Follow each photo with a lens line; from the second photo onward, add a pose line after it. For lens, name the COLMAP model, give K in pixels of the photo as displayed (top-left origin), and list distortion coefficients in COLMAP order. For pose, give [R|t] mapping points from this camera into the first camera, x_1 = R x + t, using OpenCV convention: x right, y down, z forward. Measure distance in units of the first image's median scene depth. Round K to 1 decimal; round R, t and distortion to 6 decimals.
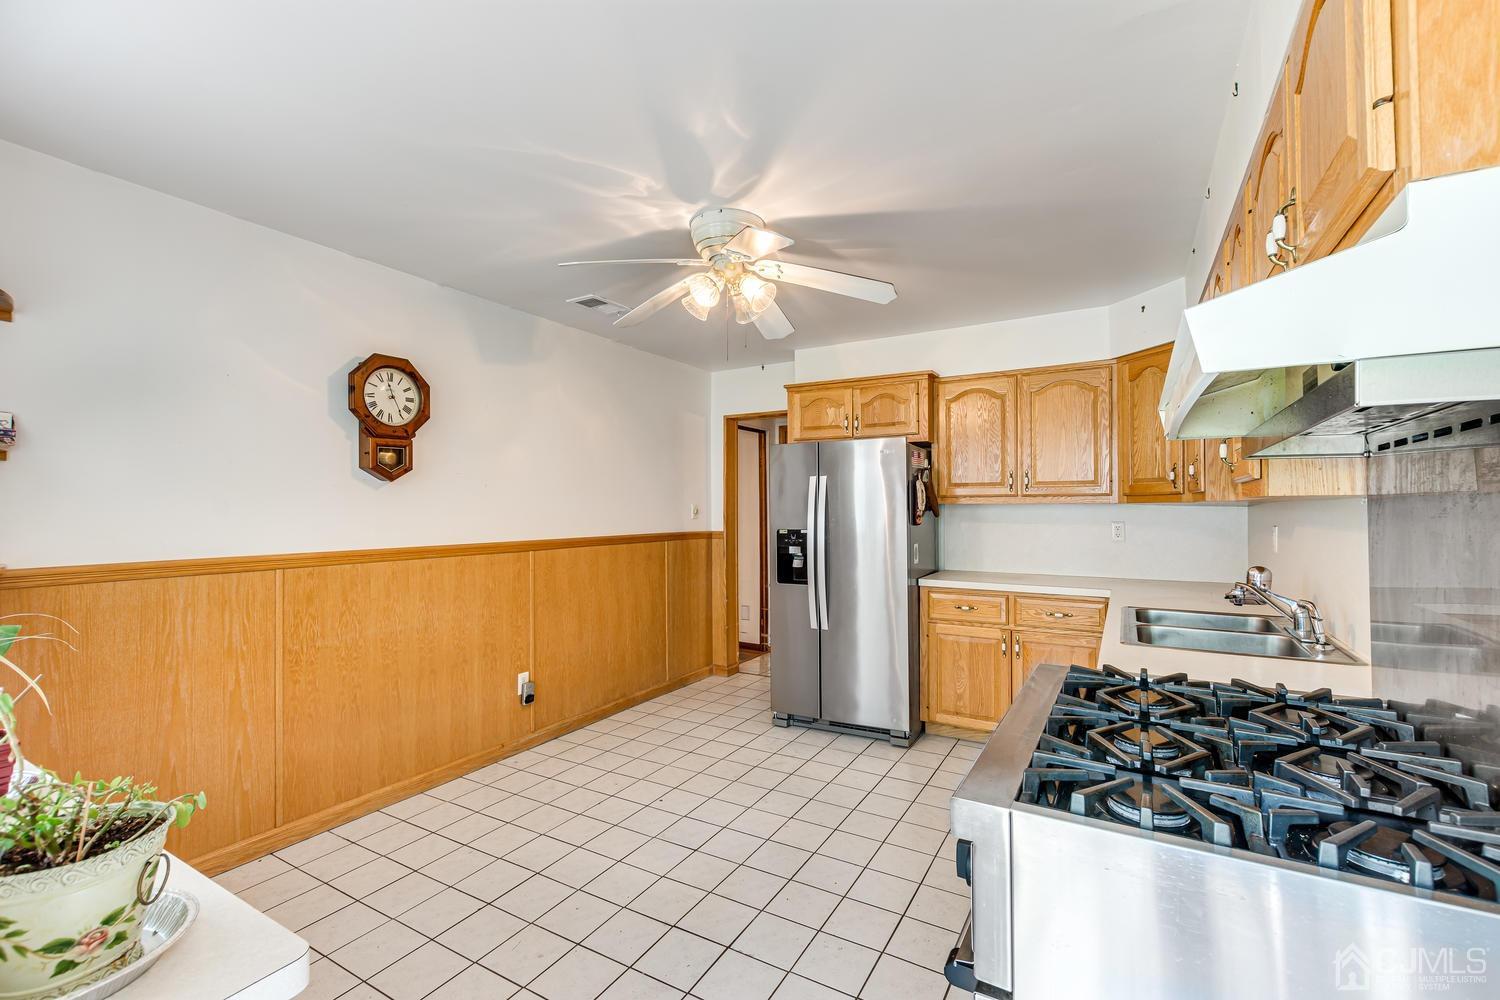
lens RADIAL K [[648.0, 0, 757.5], [0, 648.0, 501.8], [0, 0, 1]] dist [-0.000774, -0.000548]
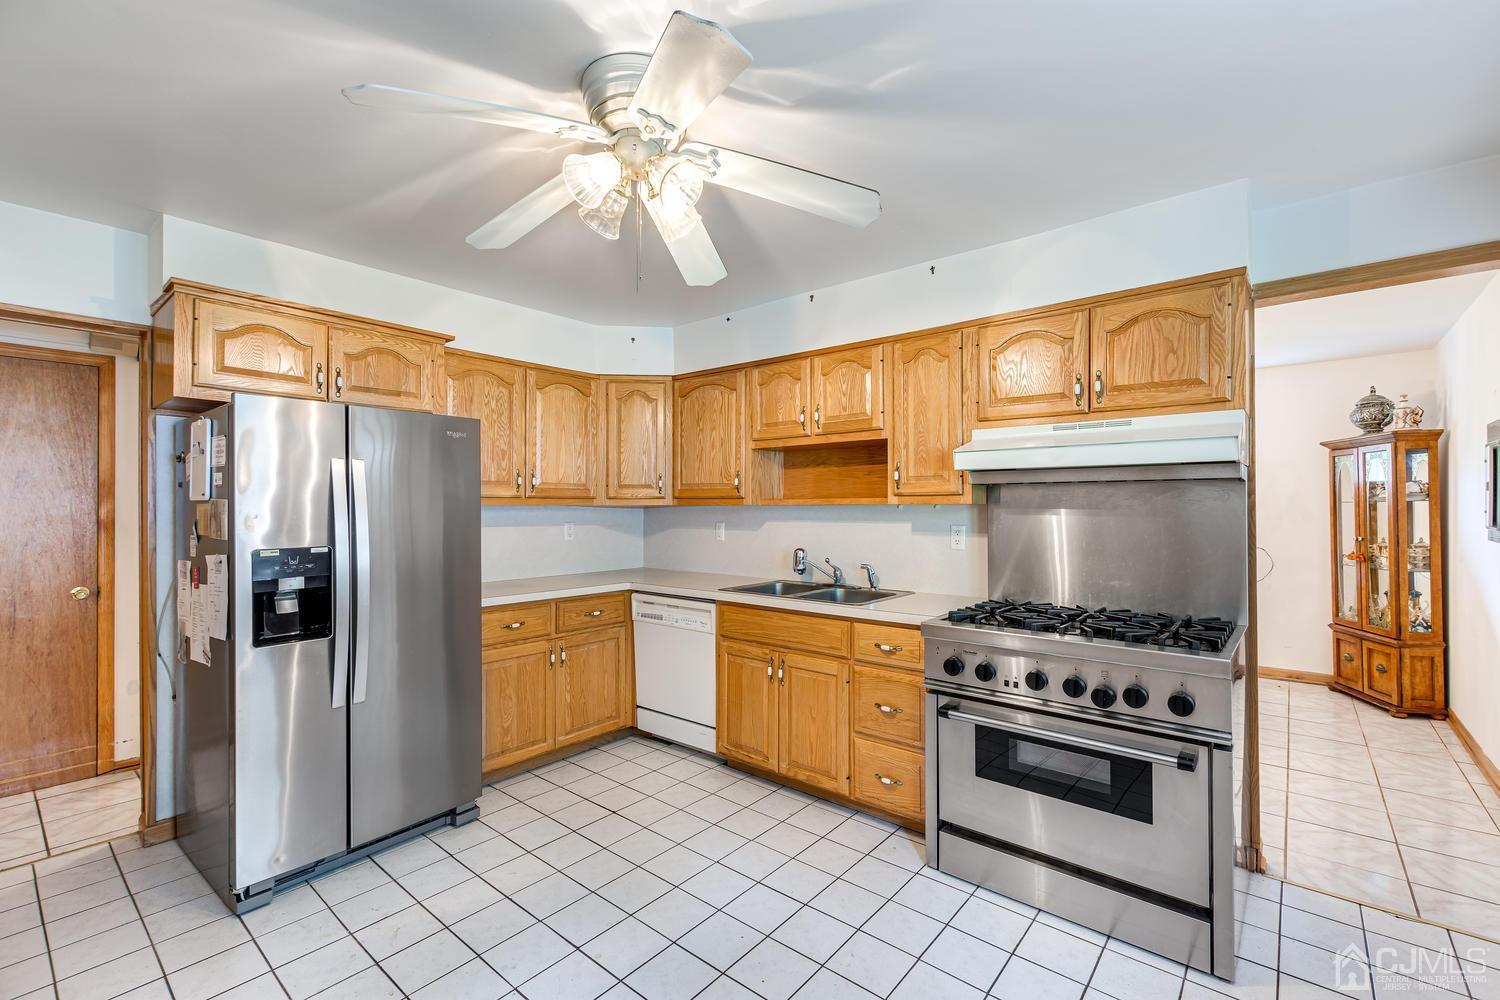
lens RADIAL K [[648.0, 0, 758.3], [0, 648.0, 499.6], [0, 0, 1]] dist [-0.000774, -0.000548]
pose [[0.167665, 0.014878, 0.985732, -0.481769], [-0.006611, 0.999881, -0.013967, 0.005898], [-0.985822, -0.004175, 0.167743, 0.537294]]
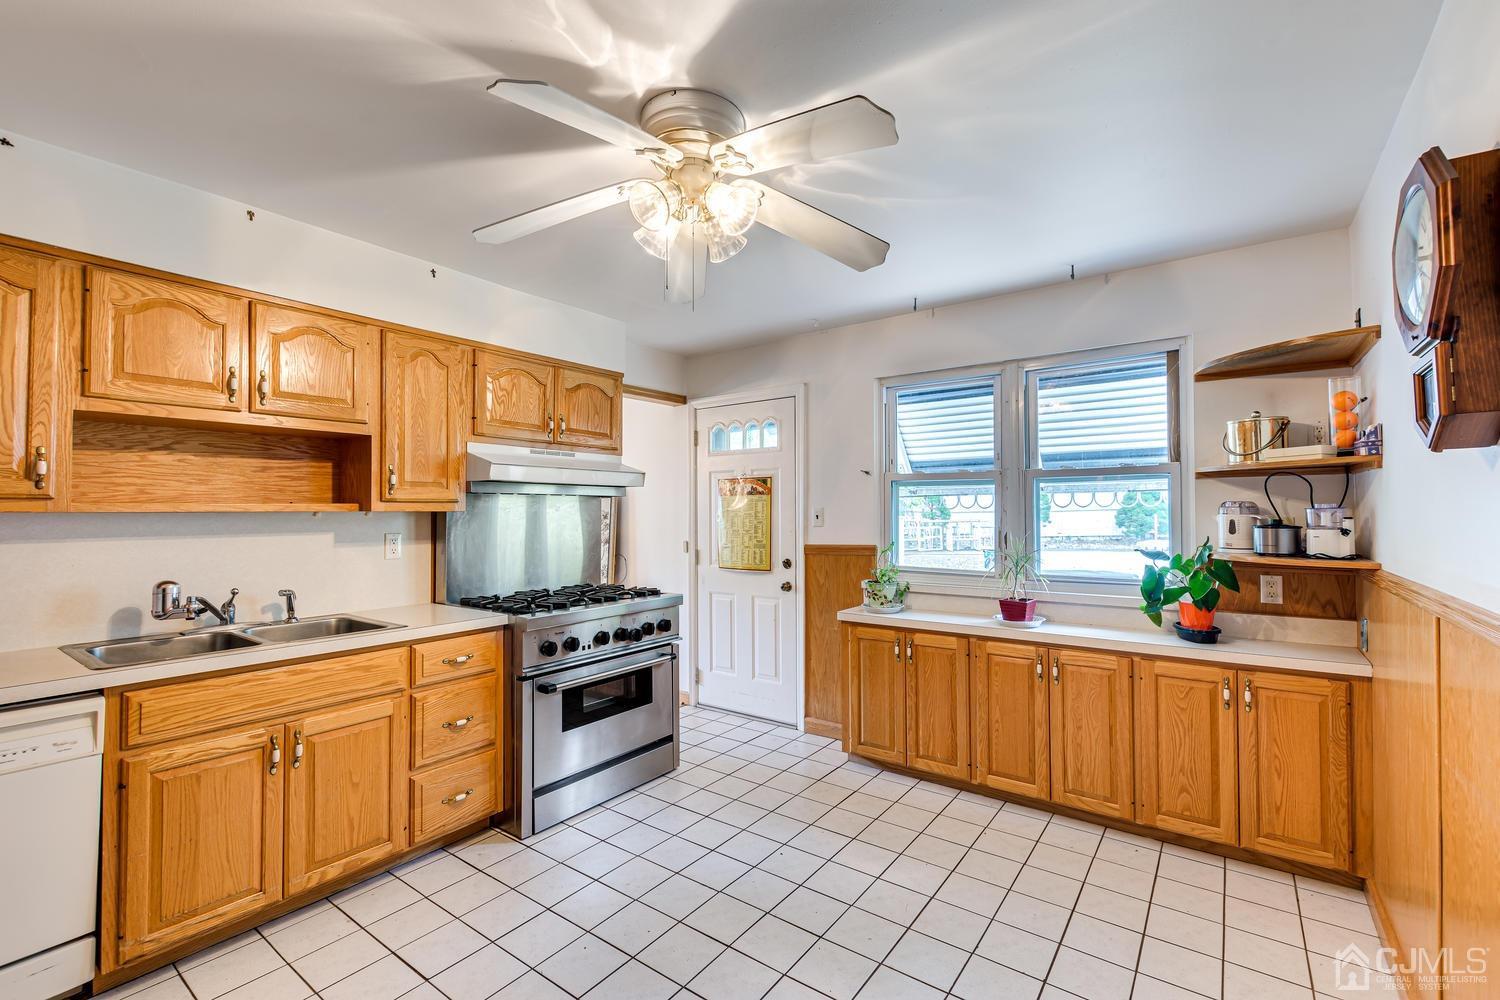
lens RADIAL K [[648.0, 0, 758.8], [0, 648.0, 500.0], [0, 0, 1]] dist [-0.000774, -0.000548]
pose [[-0.995185, 0.009518, 0.097555, -0.125095], [0.006985, 0.999630, -0.026273, 0.008536], [-0.097769, -0.025465, -0.994883, 1.202707]]
